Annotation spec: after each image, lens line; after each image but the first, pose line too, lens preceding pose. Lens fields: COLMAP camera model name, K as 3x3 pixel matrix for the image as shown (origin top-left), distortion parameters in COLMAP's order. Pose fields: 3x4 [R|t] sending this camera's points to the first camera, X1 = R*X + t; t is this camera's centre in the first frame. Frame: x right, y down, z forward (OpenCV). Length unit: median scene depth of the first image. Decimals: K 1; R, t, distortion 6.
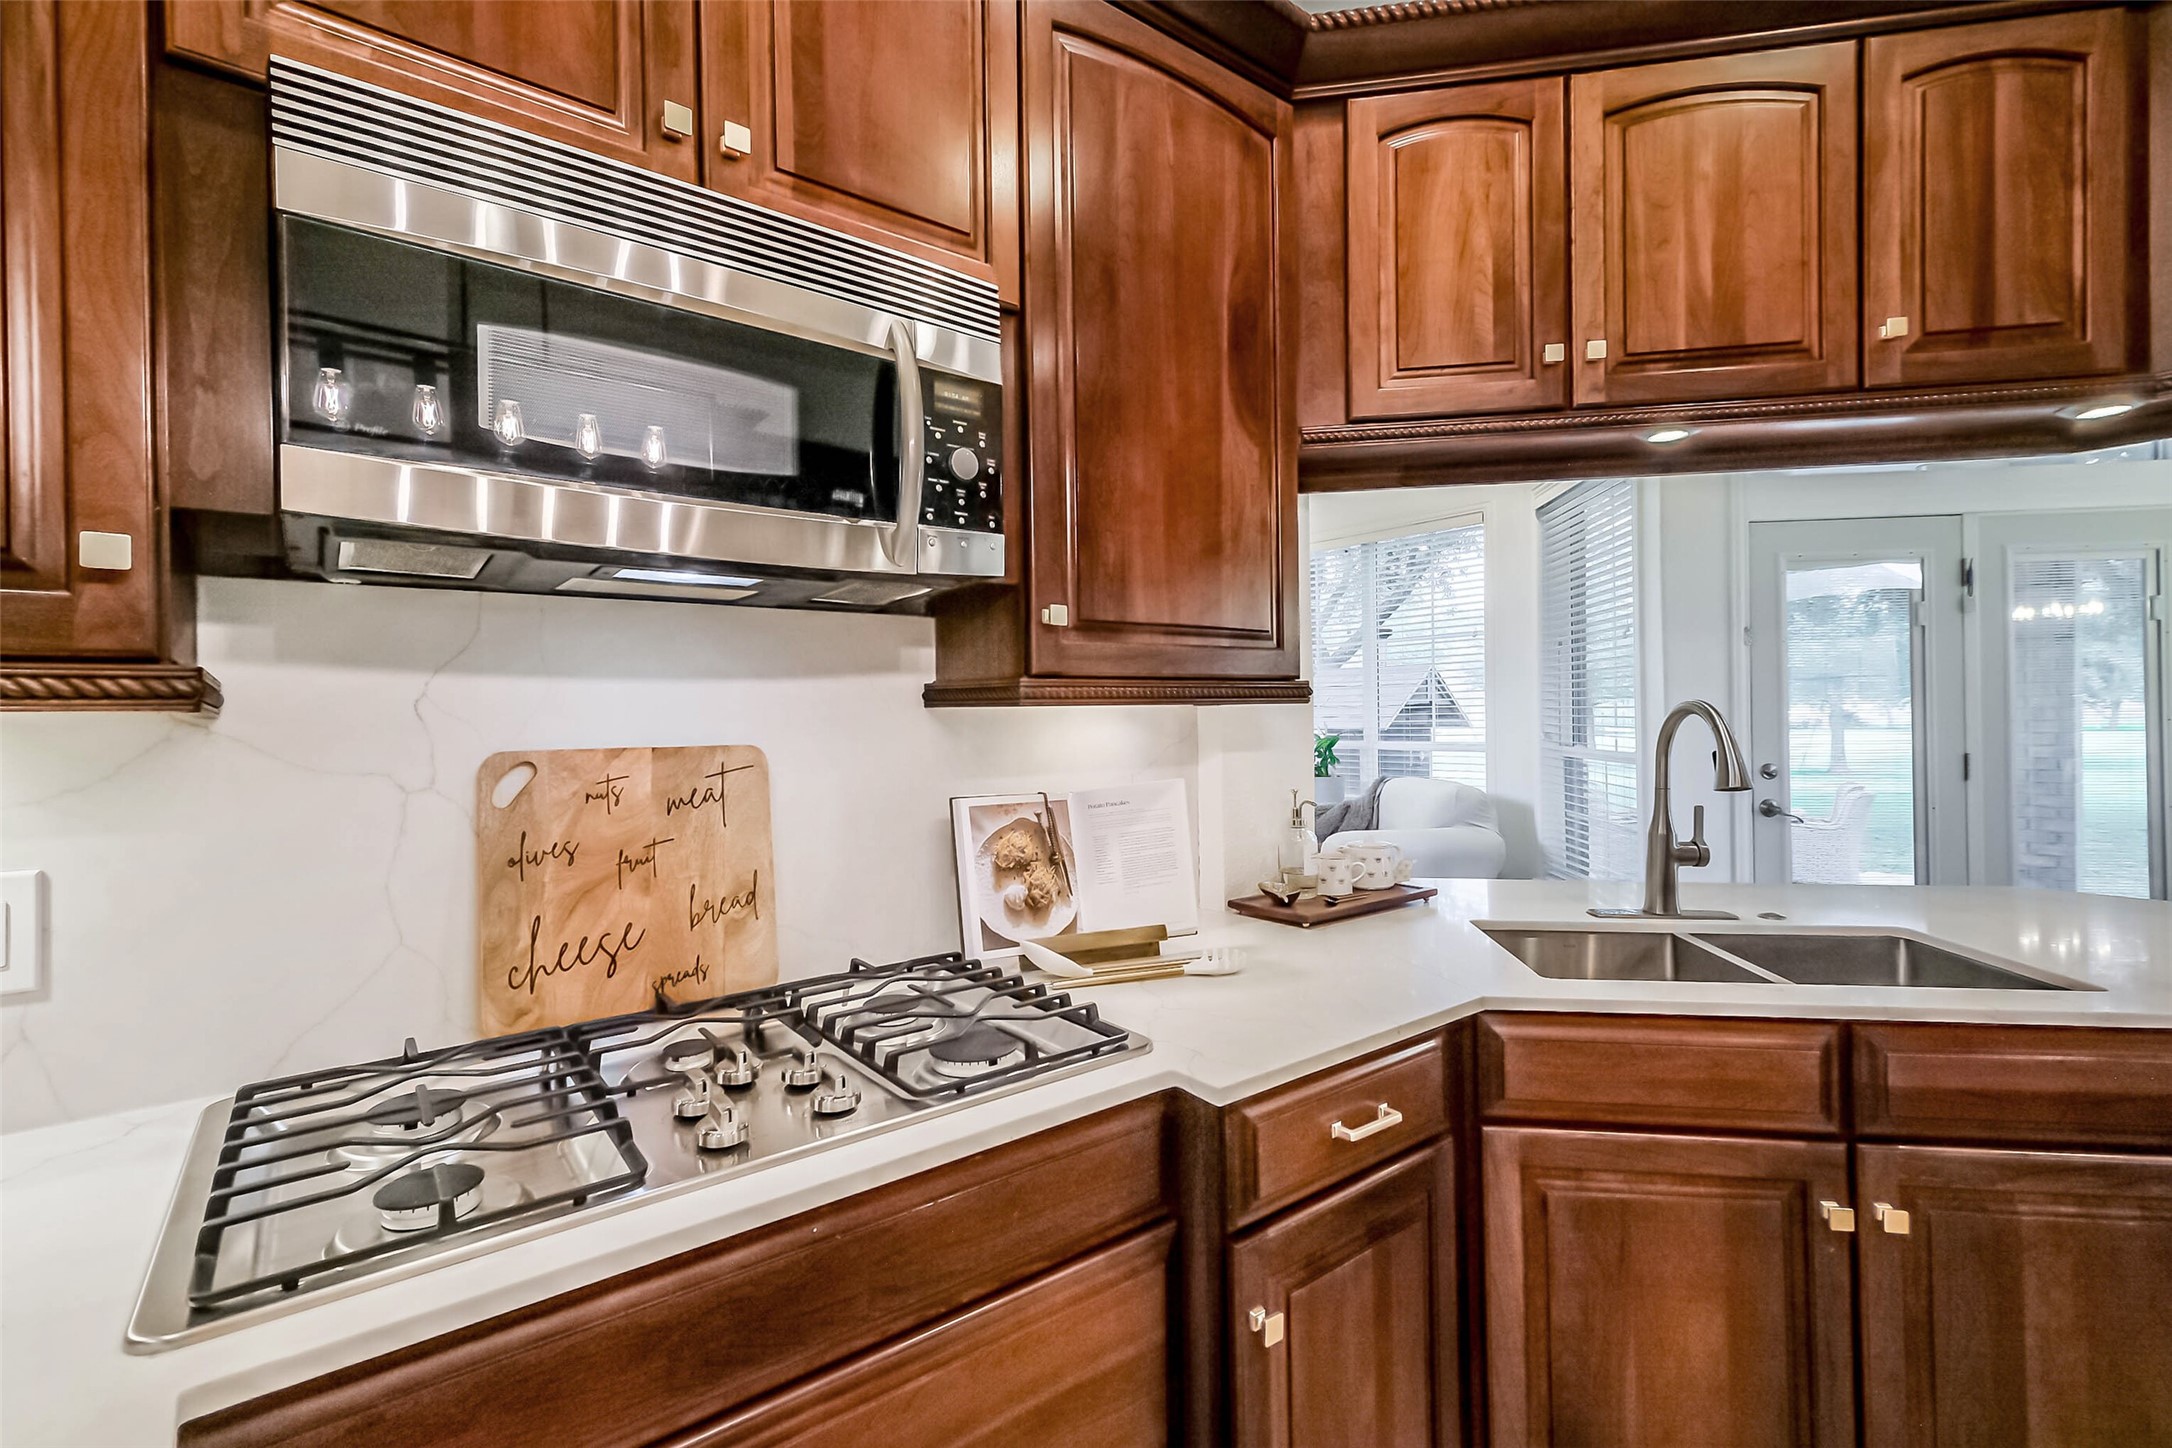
lens RADIAL K [[960.9, 0, 1089.4], [0, 960.9, 711.5], [0, 0, 1]] dist [0.023225, 0.000032]
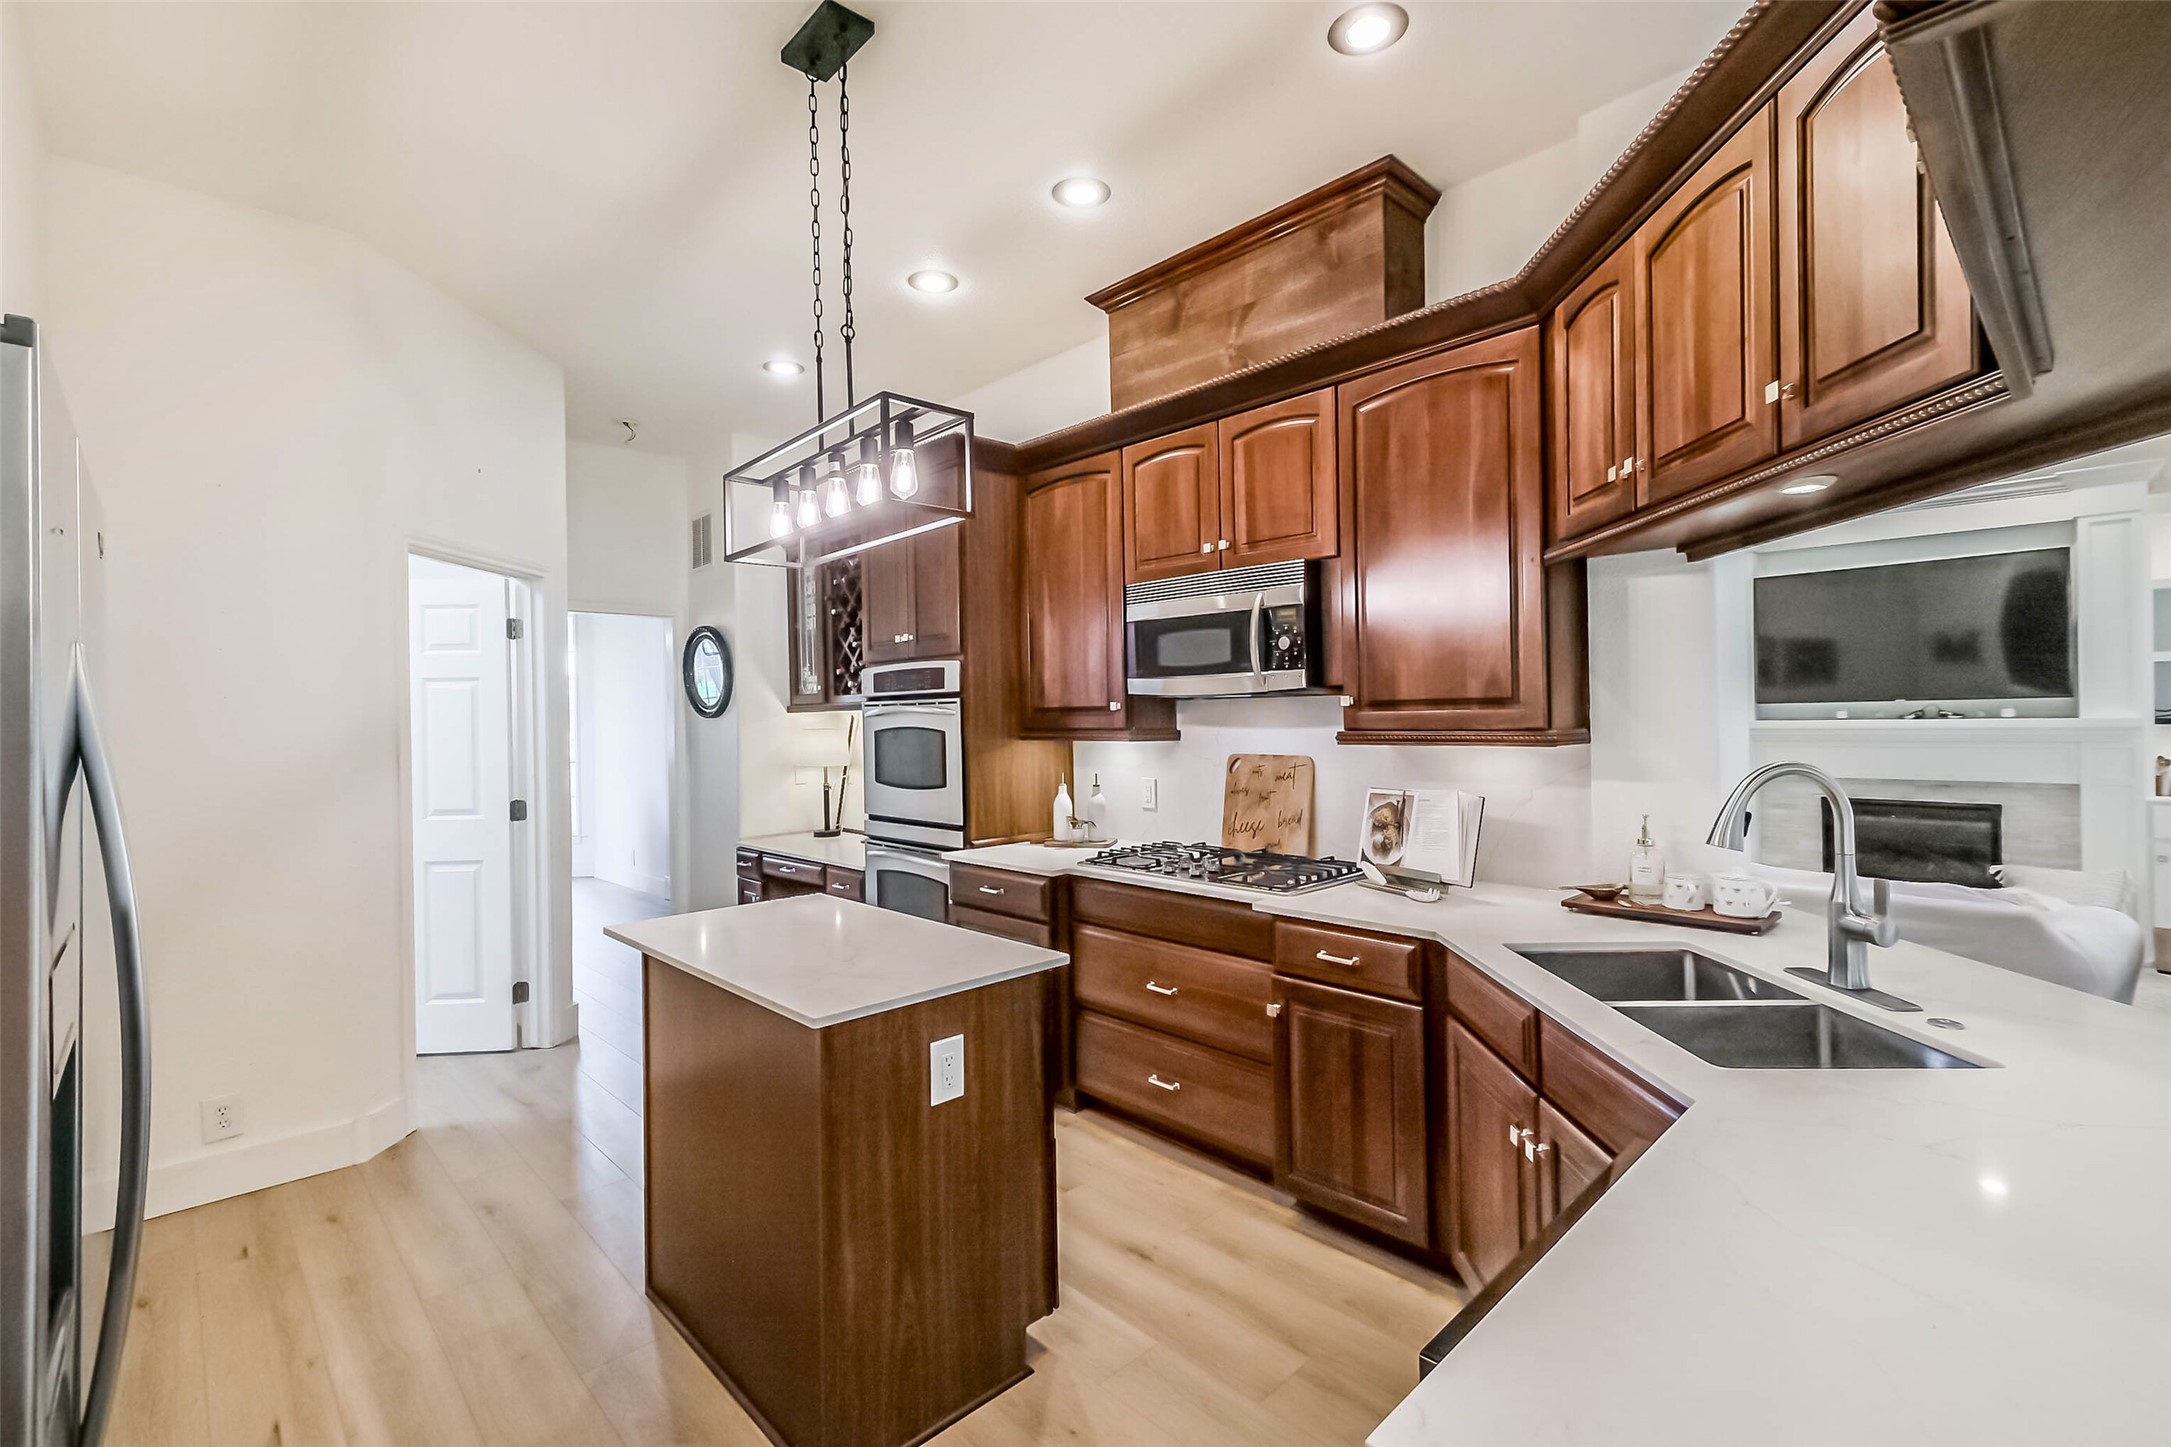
lens RADIAL K [[960.5, 0, 1088.9], [0, 960.5, 711.0], [0, 0, 1]] dist [0.023225, 0.000032]
pose [[0.108270, 0.007099, -0.994096, 1.980195], [0.016442, 0.999825, 0.008930, -0.107303], [0.993986, -0.017312, 0.108134, 0.234328]]
